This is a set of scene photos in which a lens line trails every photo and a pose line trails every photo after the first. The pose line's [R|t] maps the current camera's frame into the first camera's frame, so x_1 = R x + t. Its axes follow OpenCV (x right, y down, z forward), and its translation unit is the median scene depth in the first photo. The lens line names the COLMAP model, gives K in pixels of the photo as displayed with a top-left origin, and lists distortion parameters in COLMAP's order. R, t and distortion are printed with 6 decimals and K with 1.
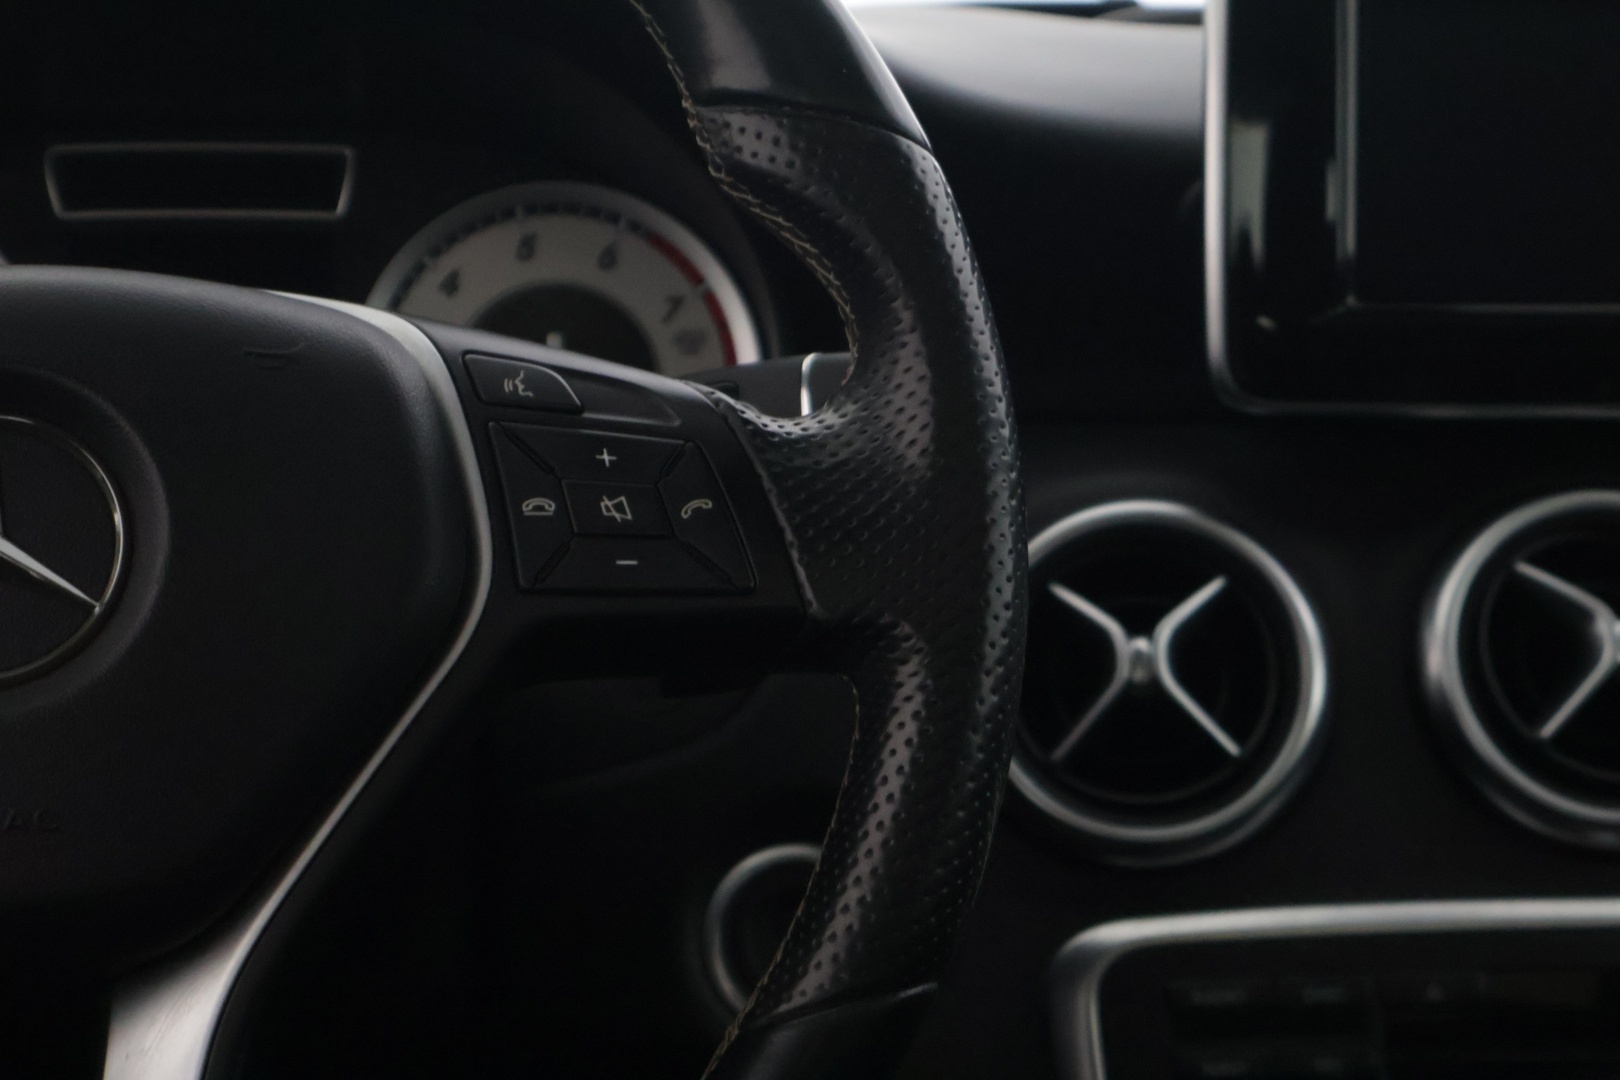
lens RADIAL K [[3220.3, 0, 819.9], [0, 3220.3, 539.3], [0, 0, 1]] dist [0.074986, 0.000000]
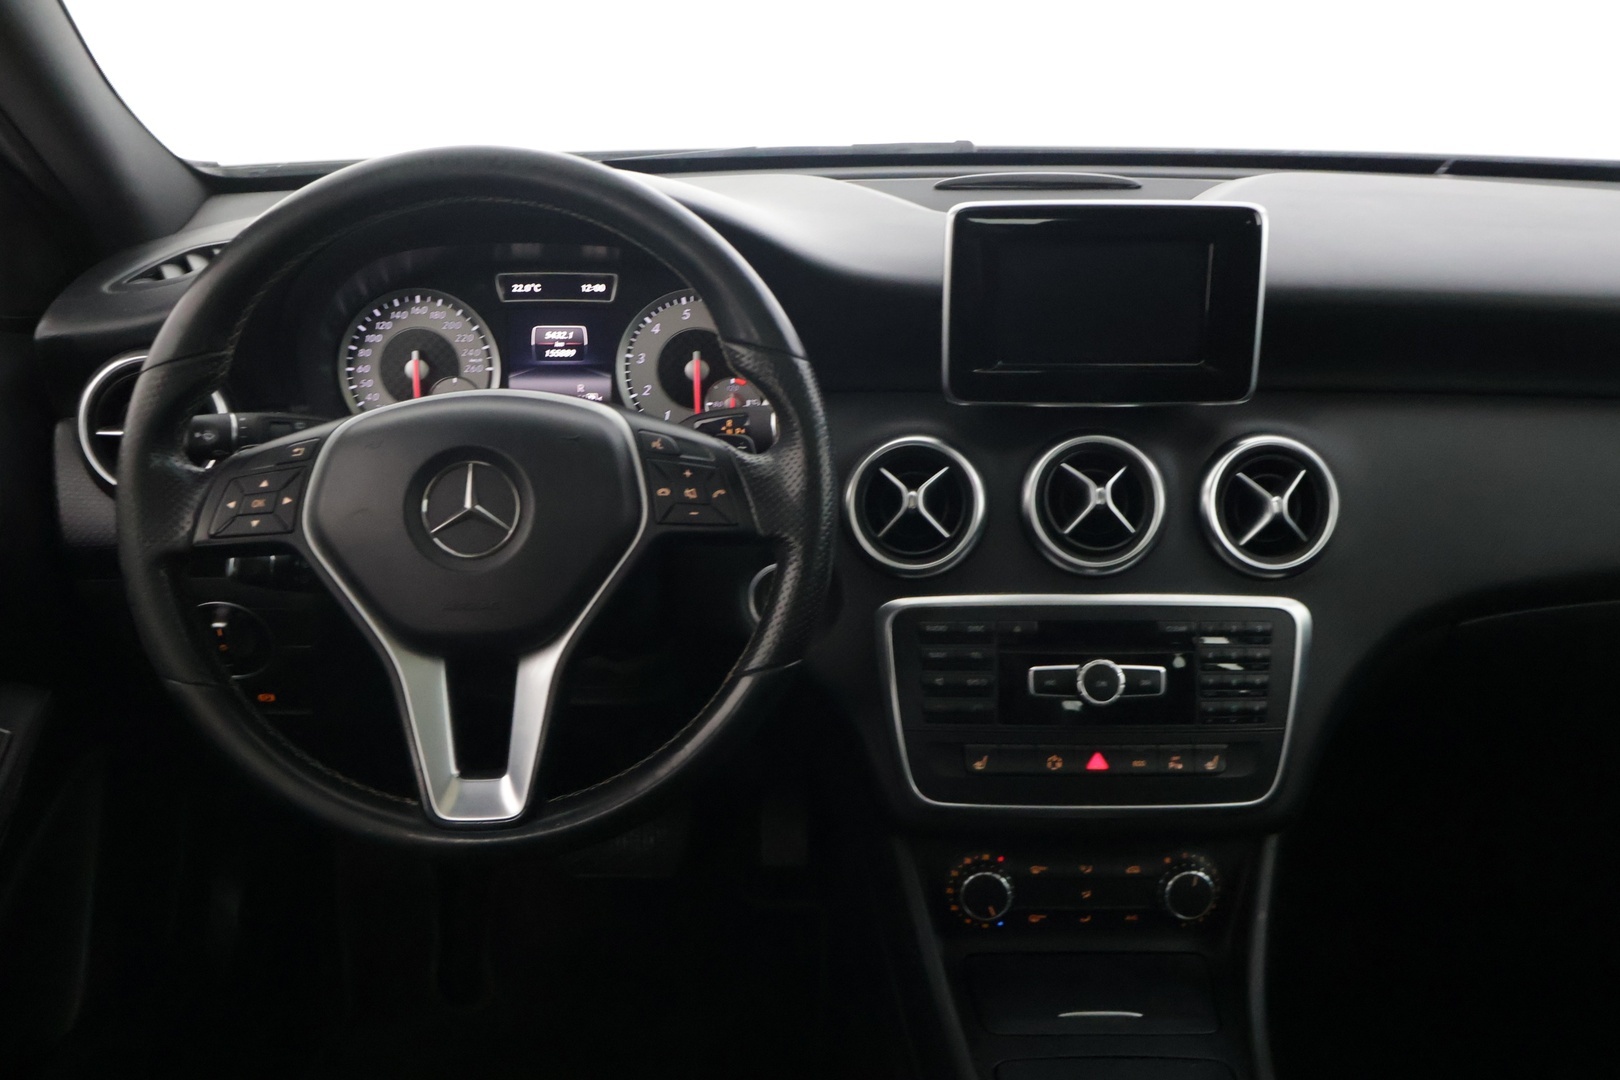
lens RADIAL K [[1627.0, 0, 797.7], [0, 1627.0, 528.2], [0, 0, 1]] dist [-0.013433, 0.000000]
pose [[0.997124, 0.021837, -0.072569, 0.103479], [-0.006888, 0.979737, 0.200171, -0.204635], [0.075470, -0.199095, 0.977070, -0.300917]]
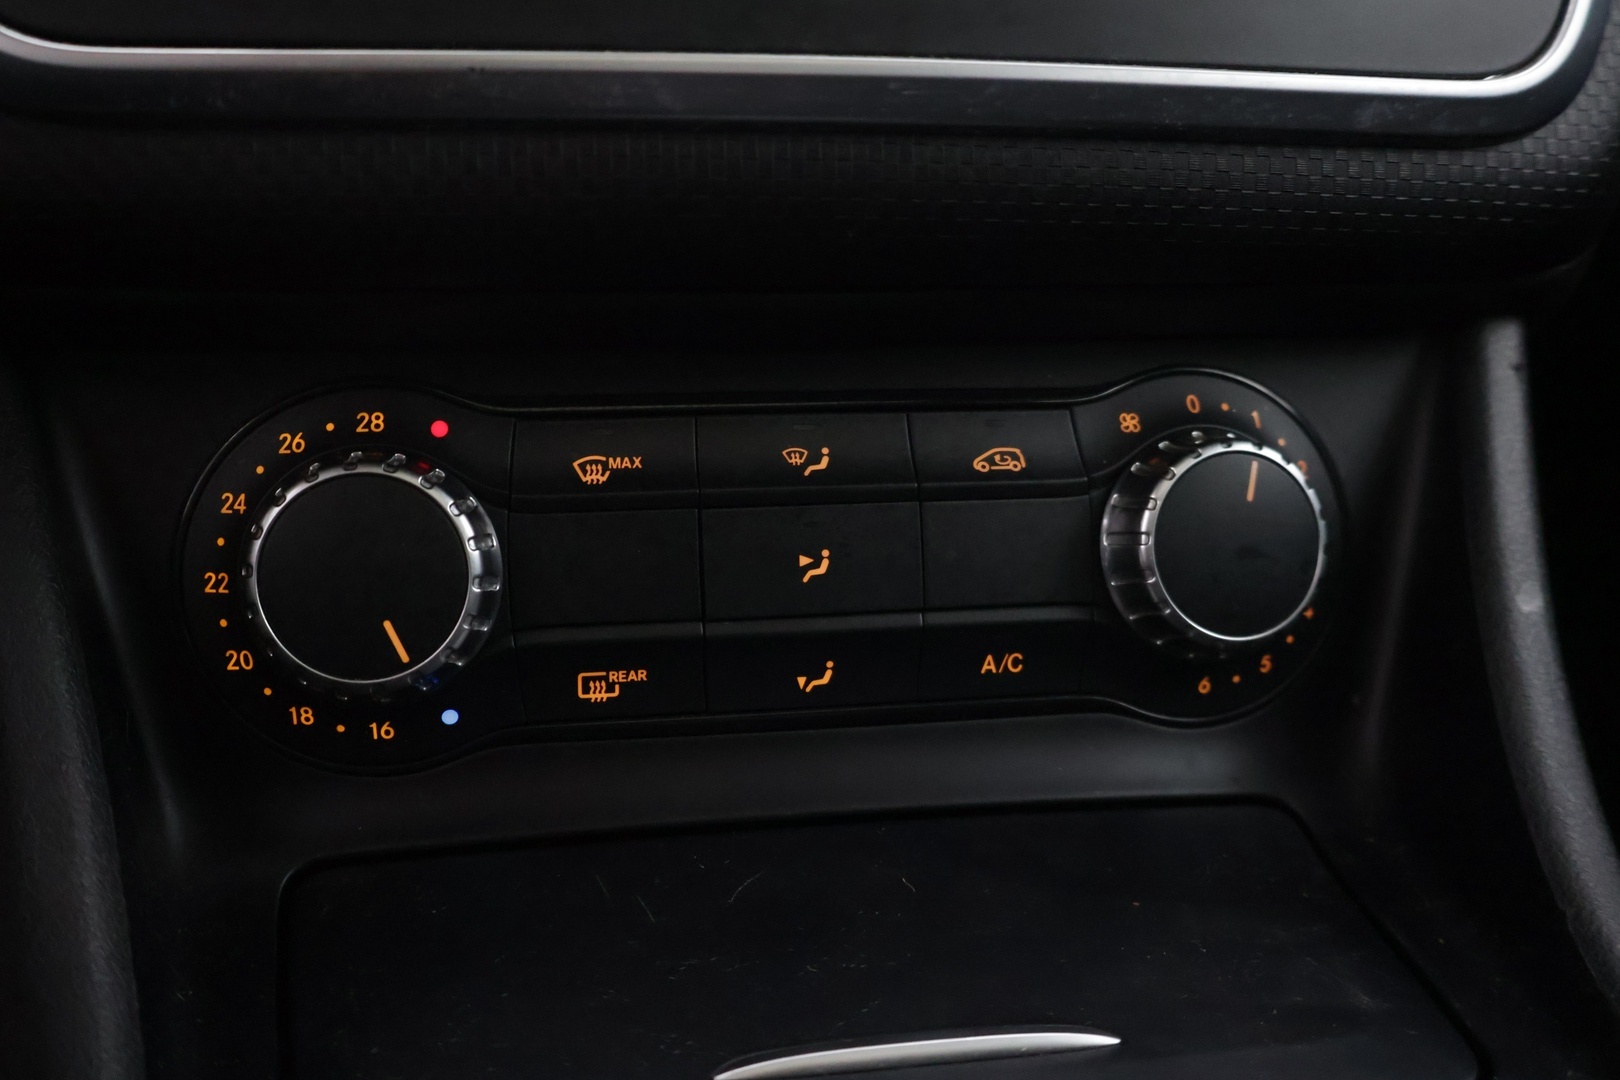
lens RADIAL K [[1727.4, 0, 809.2], [0, 1727.4, 531.2], [0, 0, 1]] dist [0.001769, 0.000000]
pose [[0.991819, -0.012922, 0.126993, 0.209665], [-0.002568, 0.992641, 0.121064, 0.324827], [-0.127623, -0.120399, 0.984488, 0.664394]]
